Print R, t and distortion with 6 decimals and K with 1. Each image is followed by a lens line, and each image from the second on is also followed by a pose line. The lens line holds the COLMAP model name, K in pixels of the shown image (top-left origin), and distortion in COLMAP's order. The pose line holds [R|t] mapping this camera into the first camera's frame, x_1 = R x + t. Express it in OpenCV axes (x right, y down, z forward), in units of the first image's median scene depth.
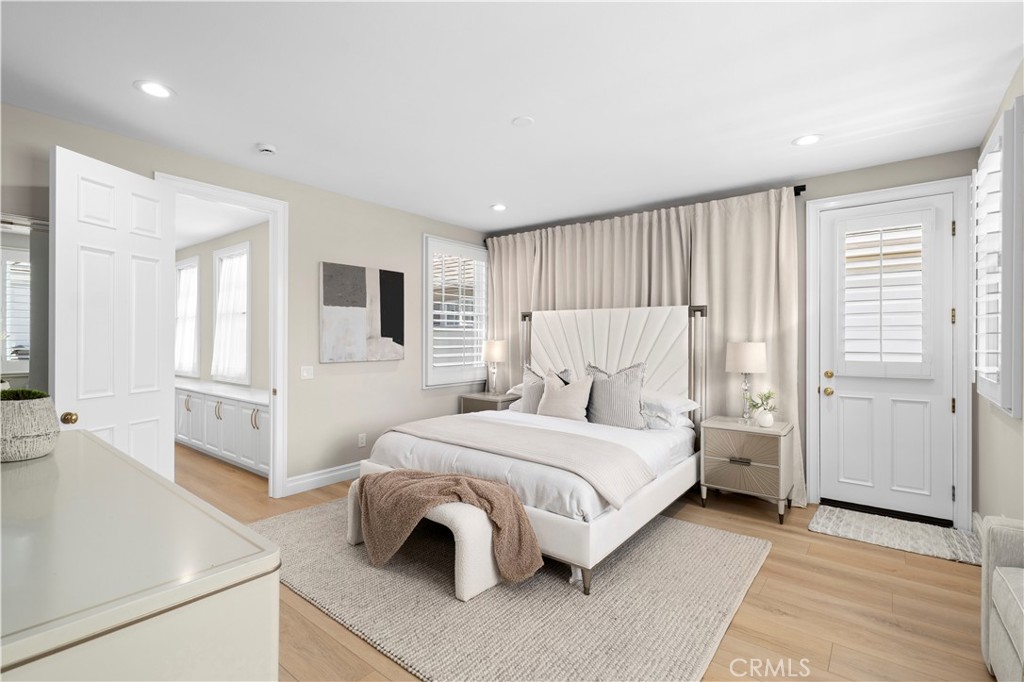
lens RADIAL K [[472.7, 0, 518.0], [0, 472.7, 343.5], [0, 0, 1]] dist [0.003447, -0.001144]
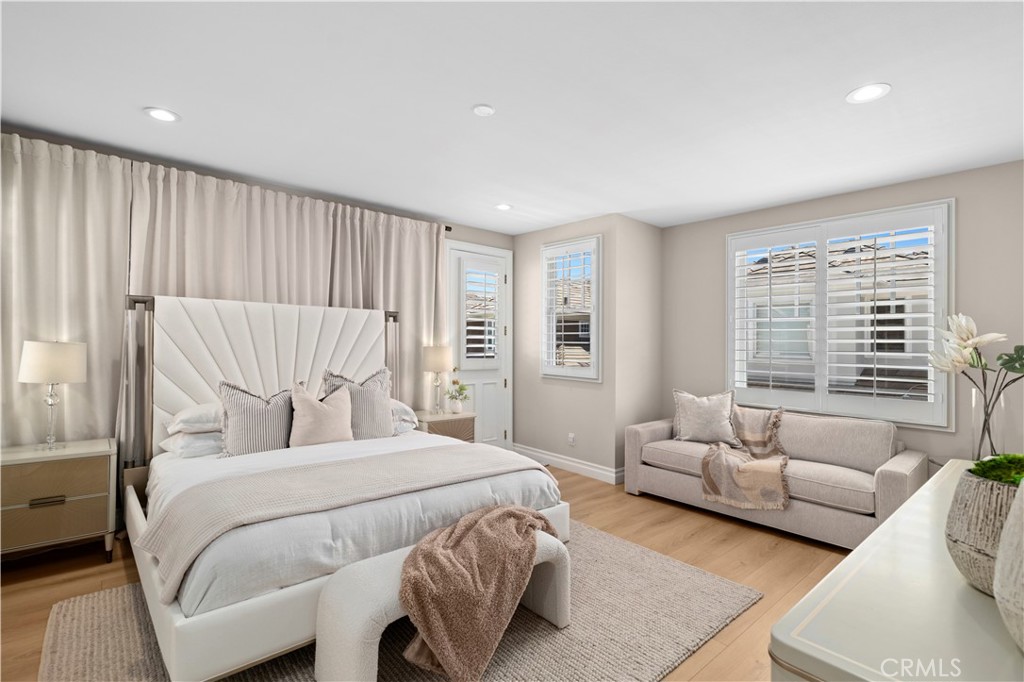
lens RADIAL K [[472.7, 0, 520.3], [0, 472.7, 342.4], [0, 0, 1]] dist [0.003447, -0.001144]
pose [[0.186414, 0.001496, 0.982470, -0.593596], [-0.005436, 0.999985, -0.000491, -0.011660], [-0.982456, -0.005249, 0.186420, 0.511414]]
